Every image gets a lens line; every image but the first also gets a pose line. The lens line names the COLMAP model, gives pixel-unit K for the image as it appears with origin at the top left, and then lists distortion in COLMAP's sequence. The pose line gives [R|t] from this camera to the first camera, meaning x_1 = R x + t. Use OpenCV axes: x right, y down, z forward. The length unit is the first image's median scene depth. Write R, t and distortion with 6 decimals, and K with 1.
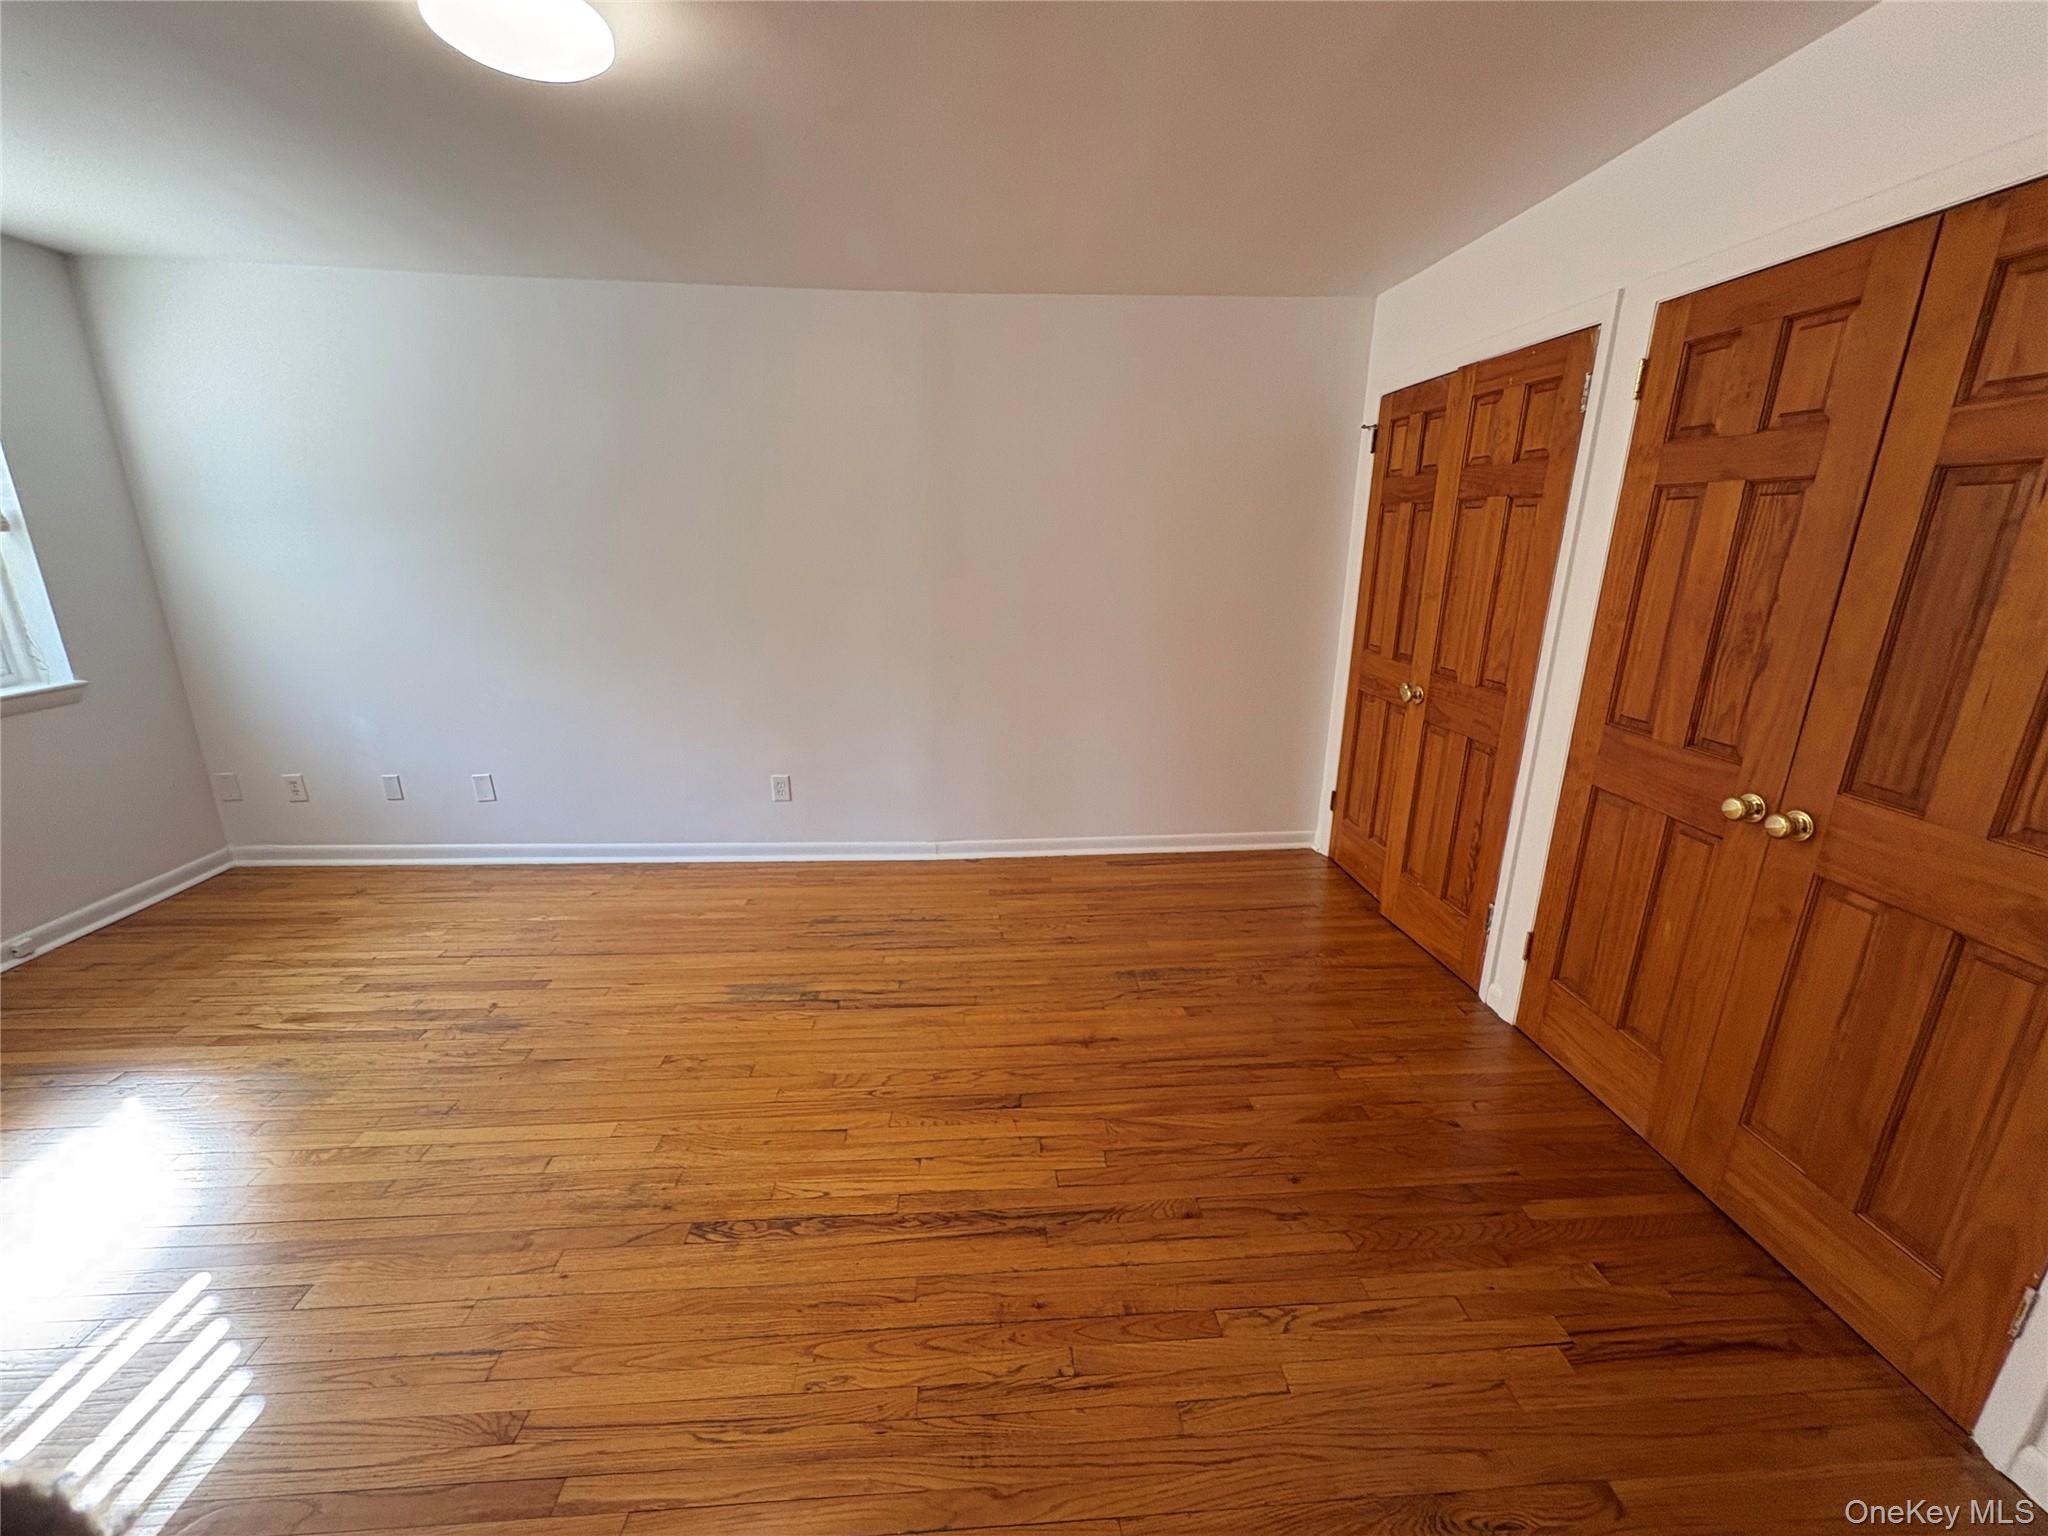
lens RADIAL K [[814.6, 0, 1024.0], [0, 814.6, 768.0], [0, 0, 1]] dist [0.002963, -0.000054]
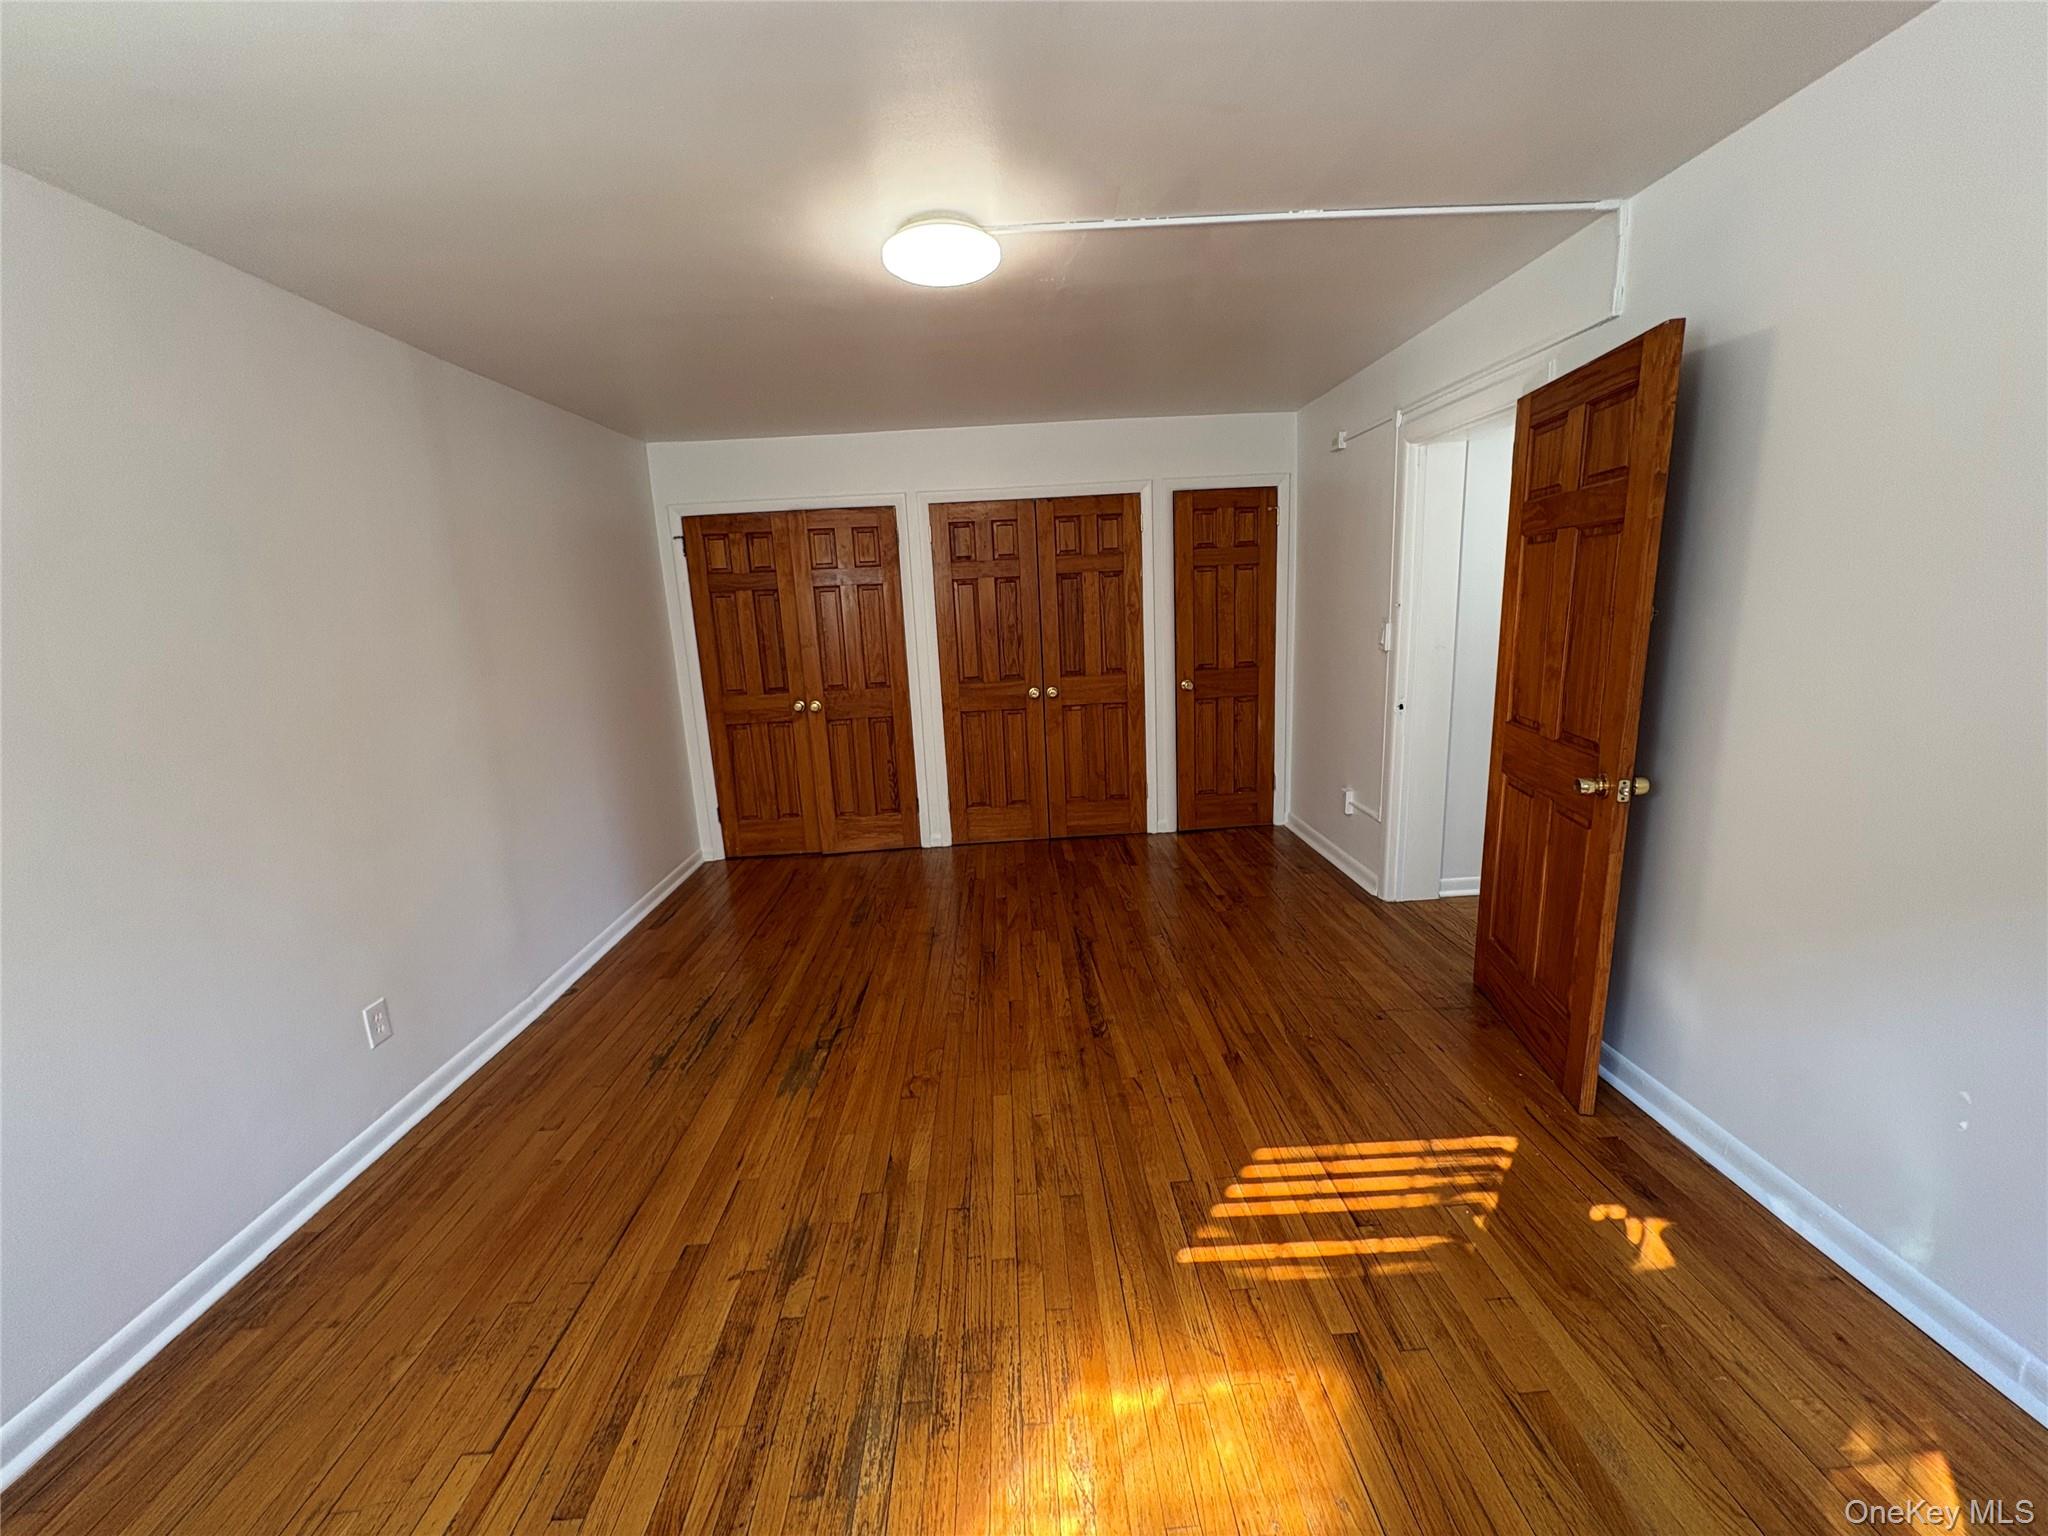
lens RADIAL K [[814.6, 0, 1024.0], [0, 814.6, 768.0], [0, 0, 1]] dist [0.002963, -0.000054]
pose [[0.032748, -0.210263, 0.977096, -1.249638], [0.327341, 0.925957, 0.188287, -0.166148], [-0.944339, 0.313677, 0.099151, 0.568531]]
